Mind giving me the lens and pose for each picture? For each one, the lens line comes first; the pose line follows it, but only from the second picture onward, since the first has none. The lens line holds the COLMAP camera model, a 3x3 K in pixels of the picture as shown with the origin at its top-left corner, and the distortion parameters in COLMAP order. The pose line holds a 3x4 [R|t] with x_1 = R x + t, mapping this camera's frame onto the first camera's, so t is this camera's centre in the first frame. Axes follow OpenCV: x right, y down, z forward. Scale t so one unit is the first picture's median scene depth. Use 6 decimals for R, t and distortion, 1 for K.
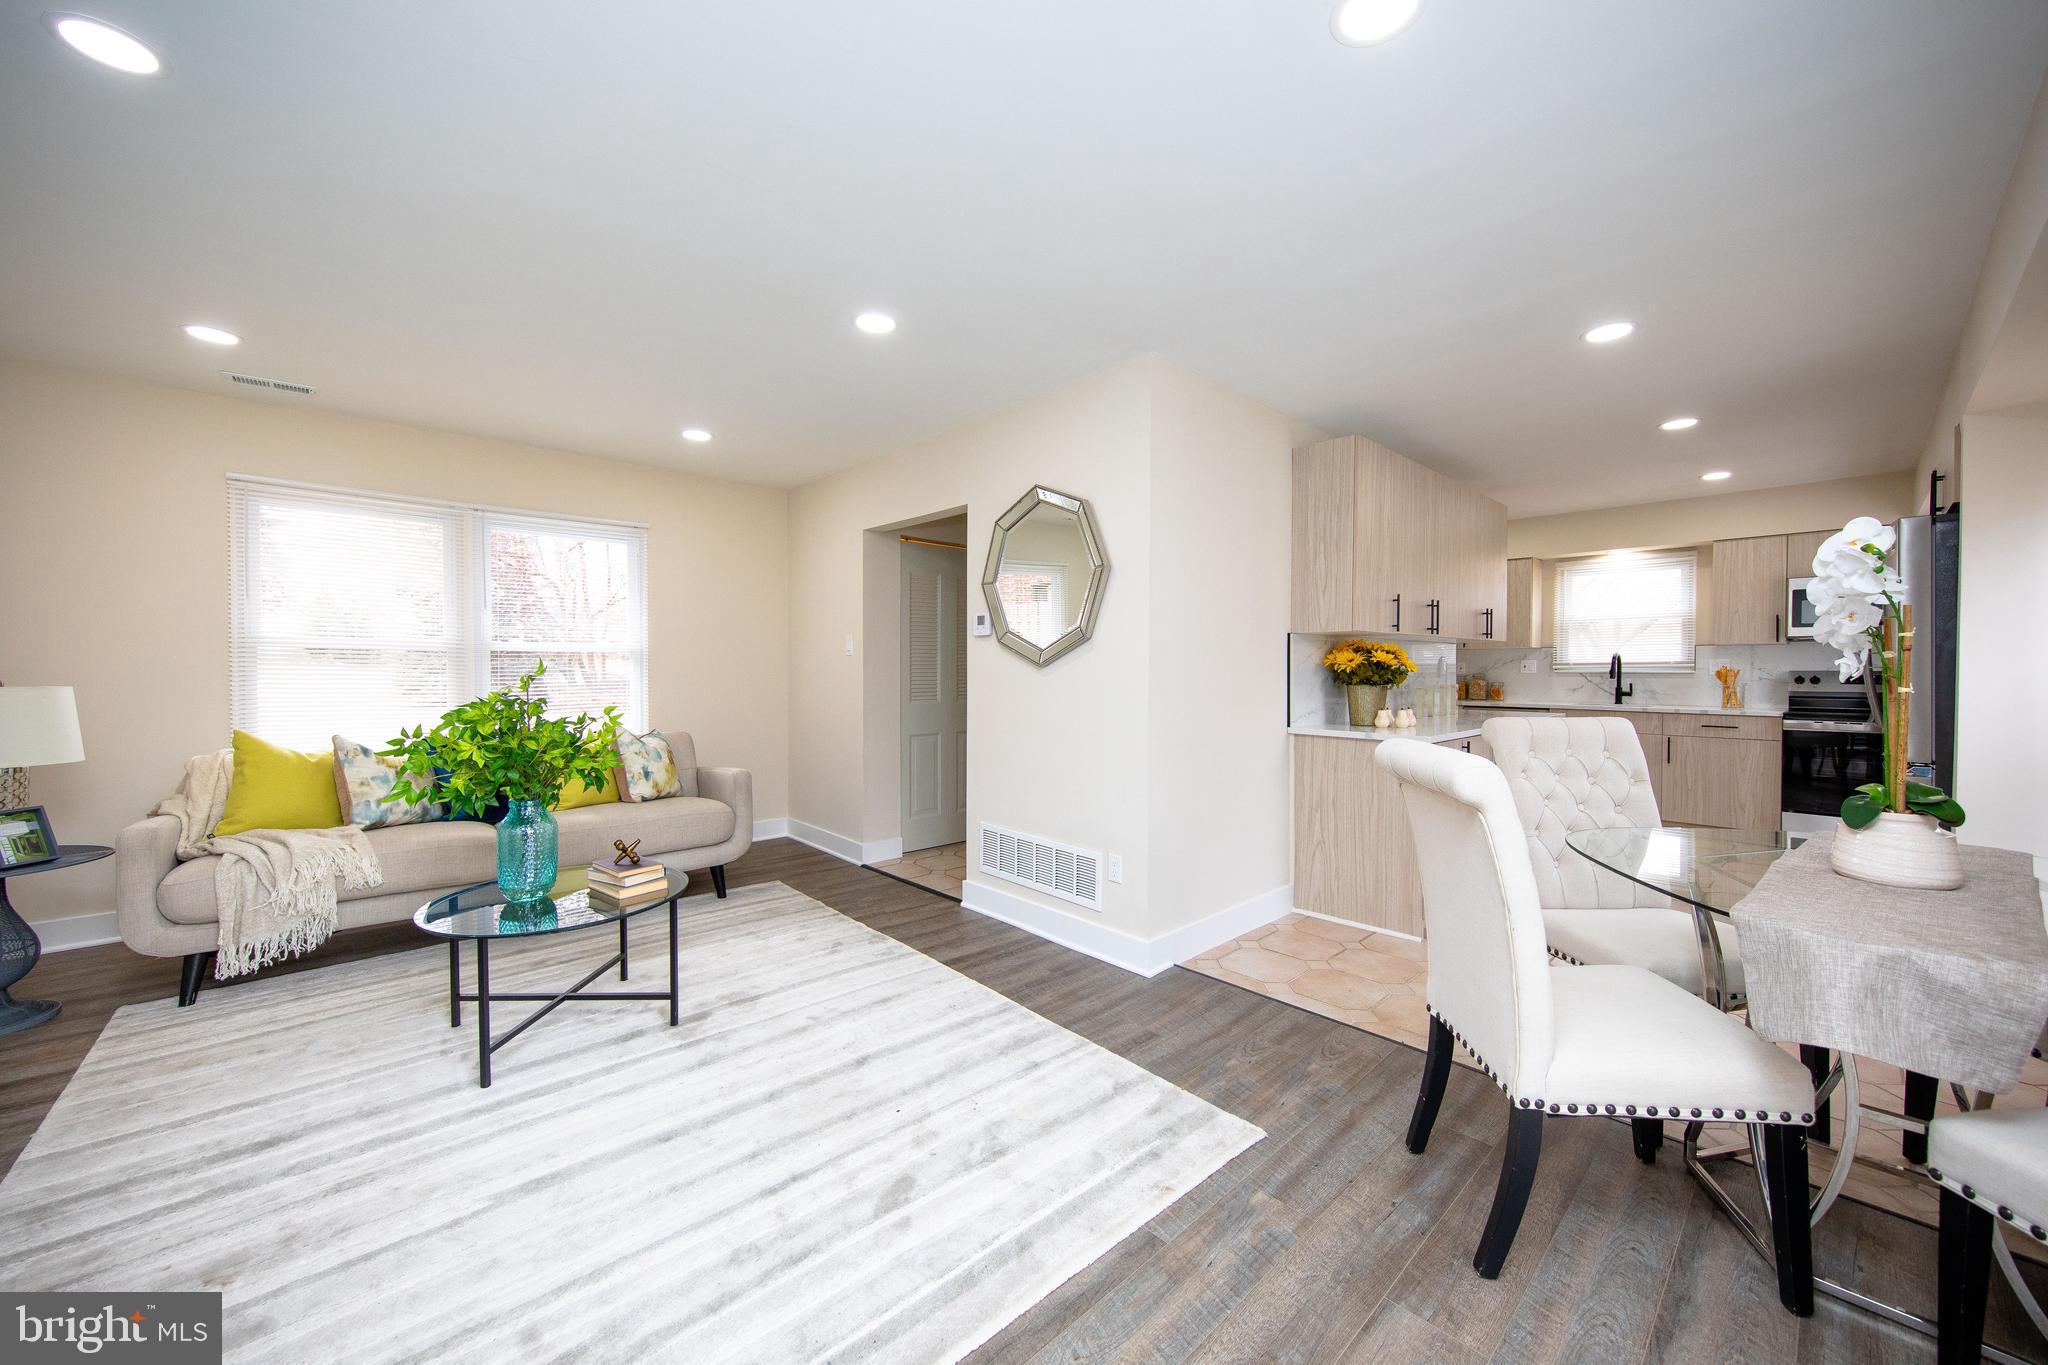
lens RADIAL K [[746.4, 0, 1029.4], [0, 746.4, 678.7], [0, 0, 1]] dist [-0.001892, -0.000276]
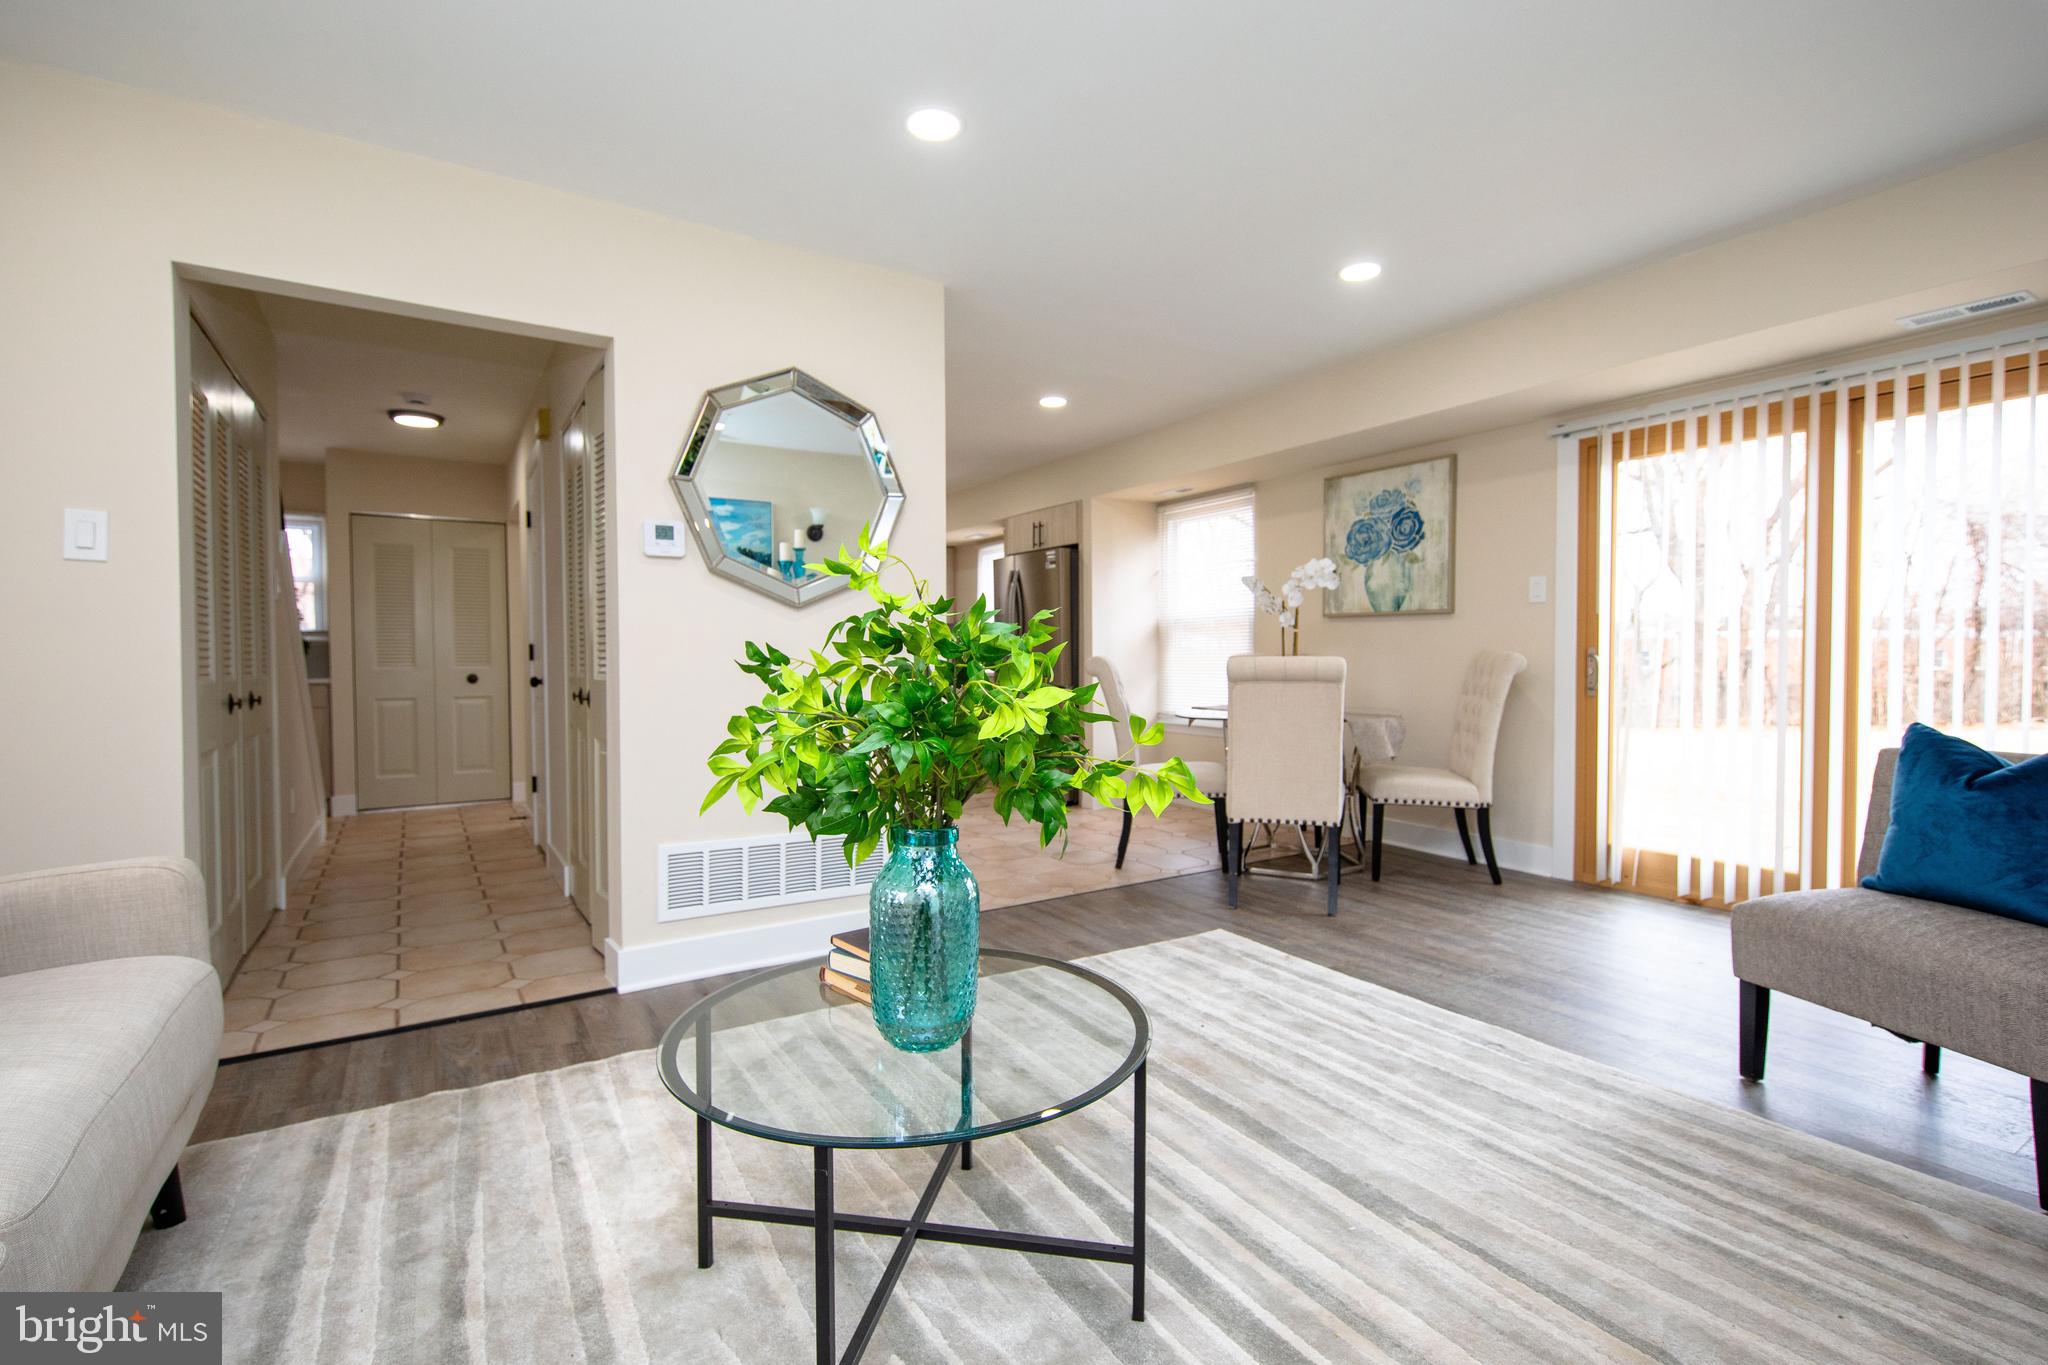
lens RADIAL K [[931.6, 0, 1026.5], [0, 931.6, 681.6], [0, 0, 1]] dist [-0.000477, -0.000170]
pose [[0.179068, -0.026369, 0.983483, -0.817987], [0.023024, 0.999479, 0.022605, 0.040577], [-0.983567, 0.018595, 0.179582, 0.557760]]
